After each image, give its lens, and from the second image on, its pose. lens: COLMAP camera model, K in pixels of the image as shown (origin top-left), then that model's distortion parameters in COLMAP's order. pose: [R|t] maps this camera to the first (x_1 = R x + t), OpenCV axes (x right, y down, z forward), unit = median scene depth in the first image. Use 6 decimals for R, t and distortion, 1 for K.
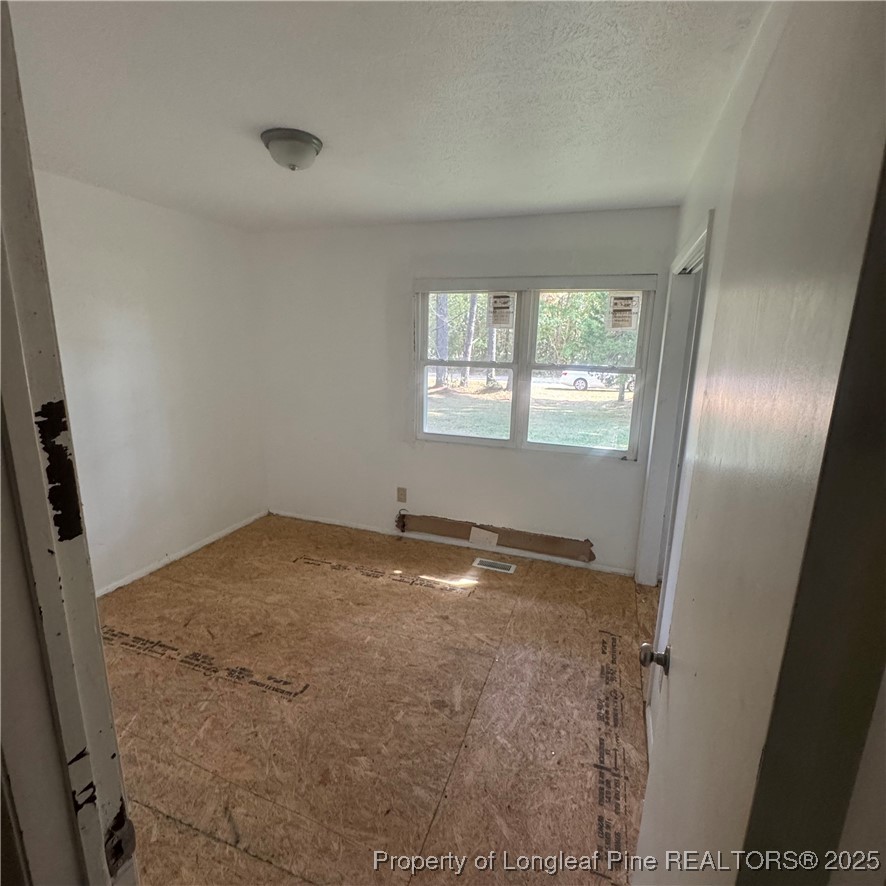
lens RADIAL K [[468.3, 0, 445.4], [0, 468.3, 443.4], [0, 0, 1]] dist [-0.003309, 0.000539]
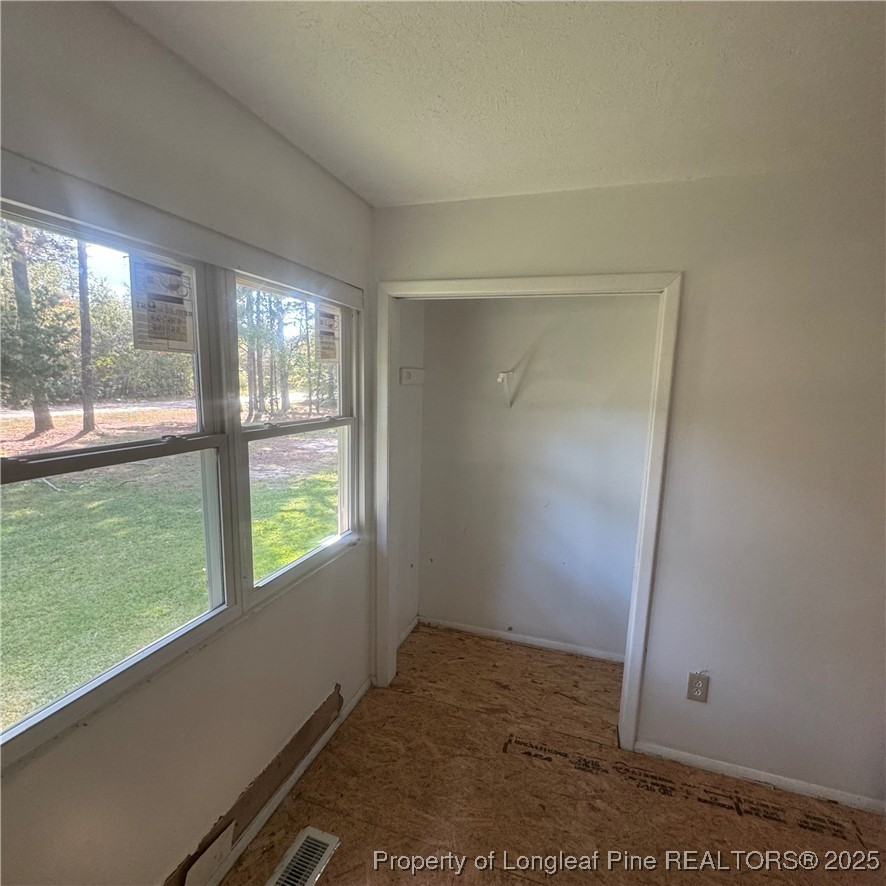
lens RADIAL K [[468.3, 0, 445.4], [0, 468.3, 443.4], [0, 0, 1]] dist [-0.003309, 0.000539]
pose [[-0.018274, -0.162711, 0.986504, -0.310509], [0.188308, 0.968452, 0.163222, -0.212799], [-0.981940, 0.188749, 0.012942, 0.870203]]
